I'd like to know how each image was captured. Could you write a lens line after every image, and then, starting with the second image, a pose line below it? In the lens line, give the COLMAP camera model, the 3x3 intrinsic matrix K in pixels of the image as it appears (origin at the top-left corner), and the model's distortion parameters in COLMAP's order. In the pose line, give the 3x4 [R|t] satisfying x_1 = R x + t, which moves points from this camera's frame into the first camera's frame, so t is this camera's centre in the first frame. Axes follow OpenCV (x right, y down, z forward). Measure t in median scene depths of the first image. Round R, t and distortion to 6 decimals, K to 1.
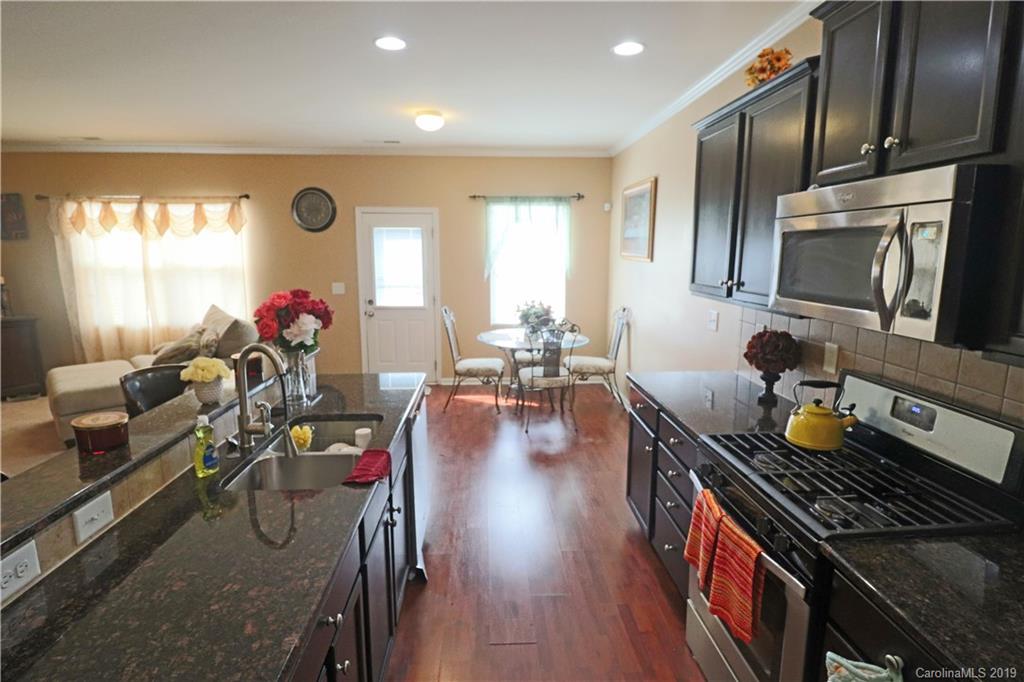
lens RADIAL K [[532.0, 0, 513.0], [0, 532.0, 342.5], [0, 0, 1]] dist [-0.013290, -0.002352]
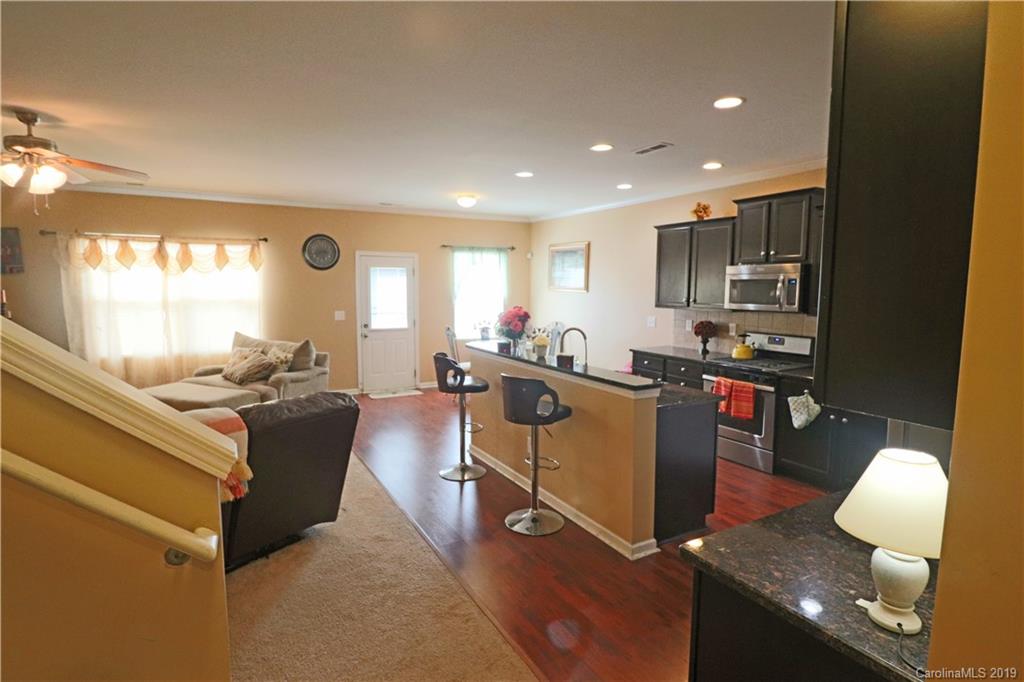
lens RADIAL K [[532.0, 0, 519.6], [0, 532.0, 338.6], [0, 0, 1]] dist [-0.013290, -0.002352]
pose [[0.893448, -0.044581, 0.446948, -0.535966], [0.075424, 0.995824, -0.051444, 0.048128], [-0.442788, 0.079673, 0.893080, -0.293374]]
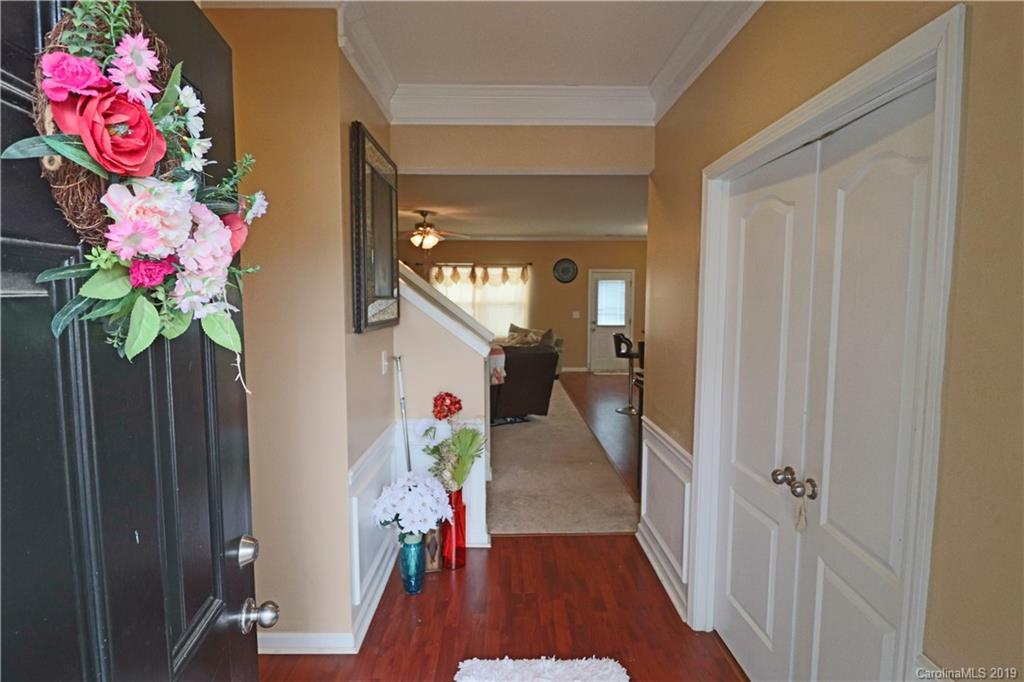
lens RADIAL K [[532.0, 0, 512.9], [0, 532.0, 342.9], [0, 0, 1]] dist [-0.013290, -0.002352]
pose [[0.999022, 0.000235, -0.044216, -0.484779], [-0.004074, 0.996222, -0.086747, 0.151493], [0.044029, 0.086842, 0.995249, -0.789677]]
